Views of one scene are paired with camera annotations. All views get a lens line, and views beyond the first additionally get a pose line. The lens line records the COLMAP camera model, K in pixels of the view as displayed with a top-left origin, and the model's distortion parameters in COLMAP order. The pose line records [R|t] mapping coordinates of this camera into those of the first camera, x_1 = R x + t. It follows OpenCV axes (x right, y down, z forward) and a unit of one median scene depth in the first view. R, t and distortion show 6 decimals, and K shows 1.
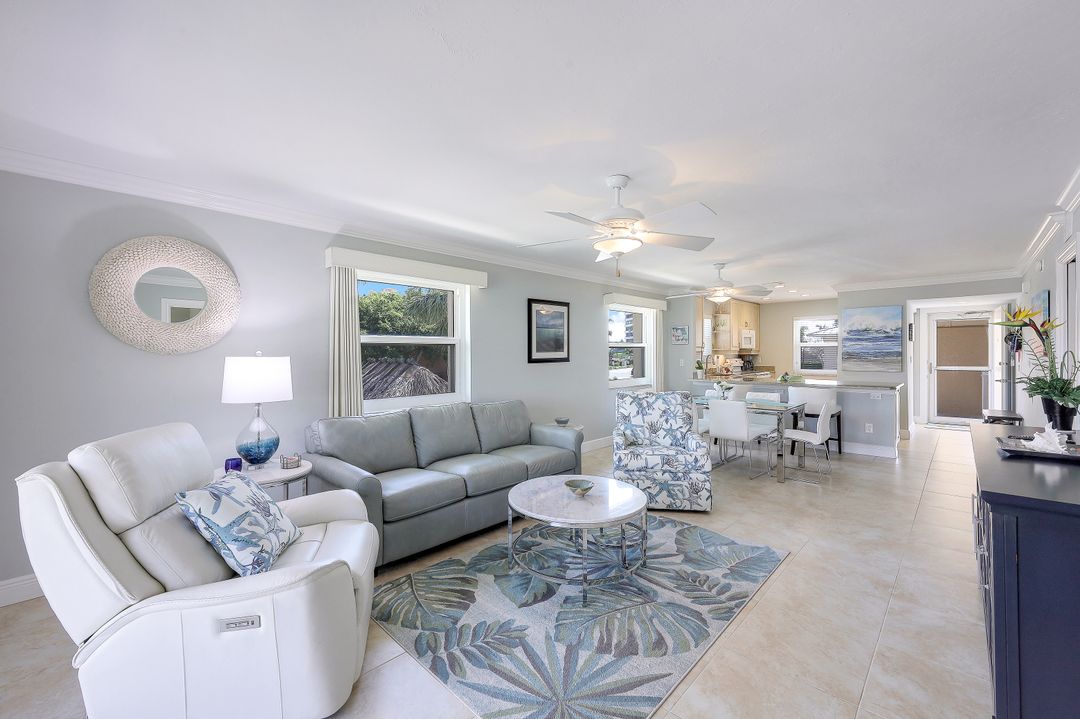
lens RADIAL K [[441.7, 0, 539.4], [0, 441.7, 353.3], [0, 0, 1]] dist [0.002303, 0.000232]
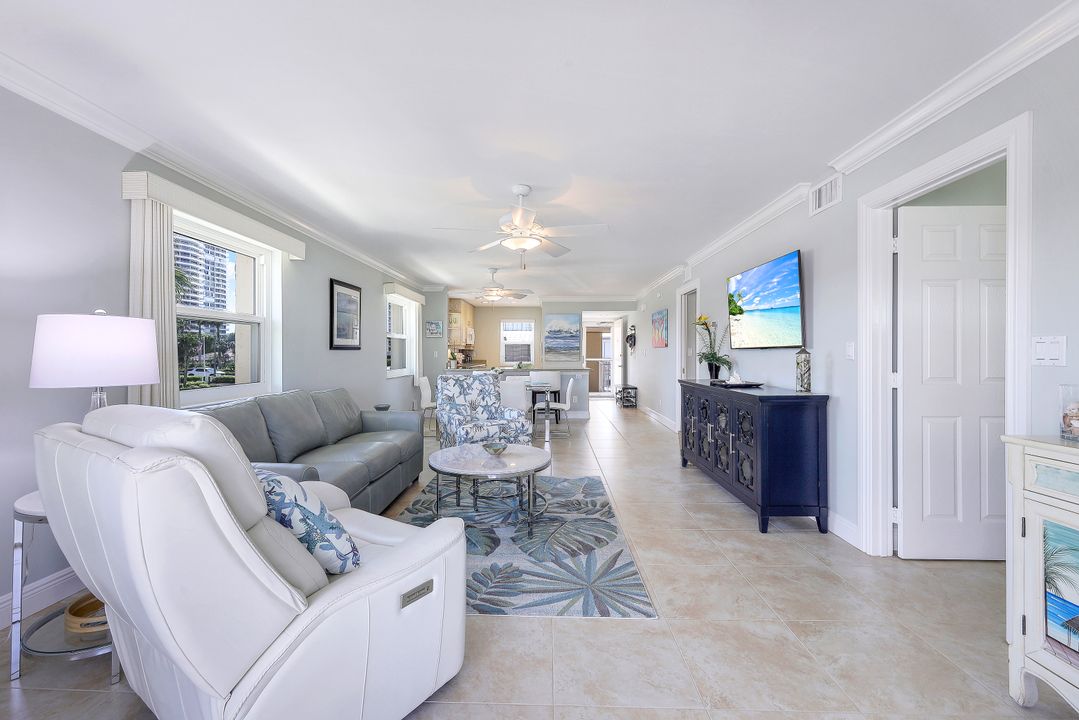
lens RADIAL K [[440.3, 0, 537.0], [0, 440.3, 354.5], [0, 0, 1]] dist [-0.000387, 0.000291]
pose [[0.741182, 0.003868, 0.671293, -0.375099], [-0.003321, 0.999992, -0.002095, 0.038724], [-0.671296, -0.000677, 0.741189, 0.052129]]
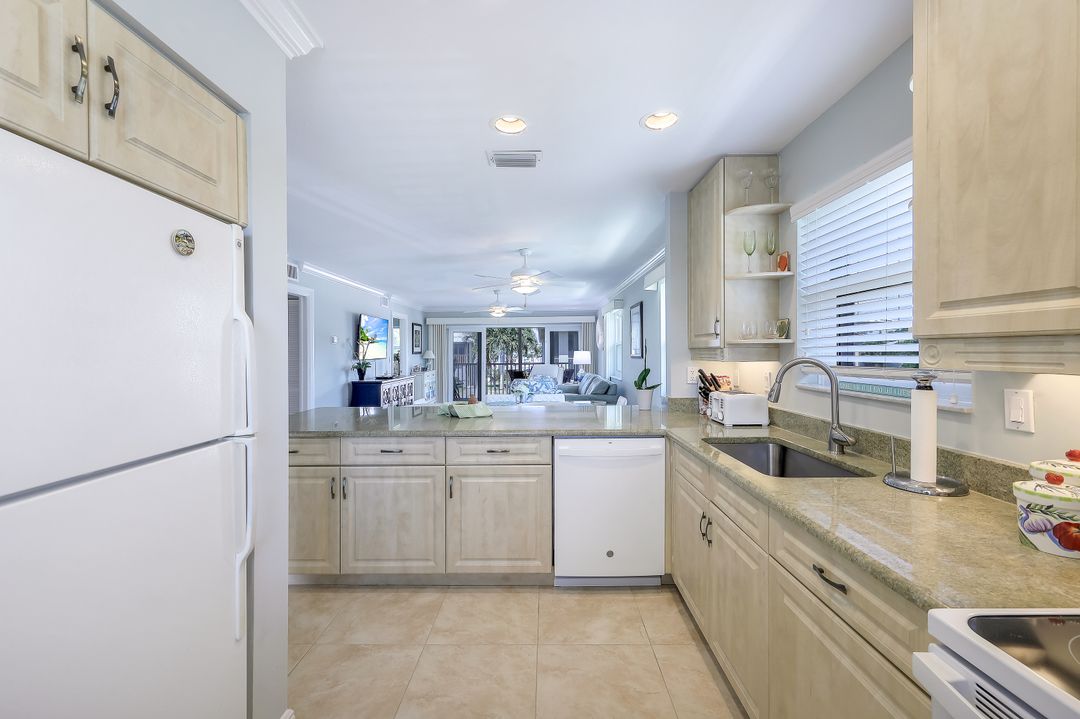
lens RADIAL K [[438.6, 0, 537.8], [0, 438.6, 356.6], [0, 0, 1]] dist [0.000479, 0.000239]
pose [[-0.729873, 0.019399, -0.683308, 1.223061], [0.010564, 0.999798, 0.017100, -0.007976], [0.683501, 0.005263, -0.729930, 2.052228]]
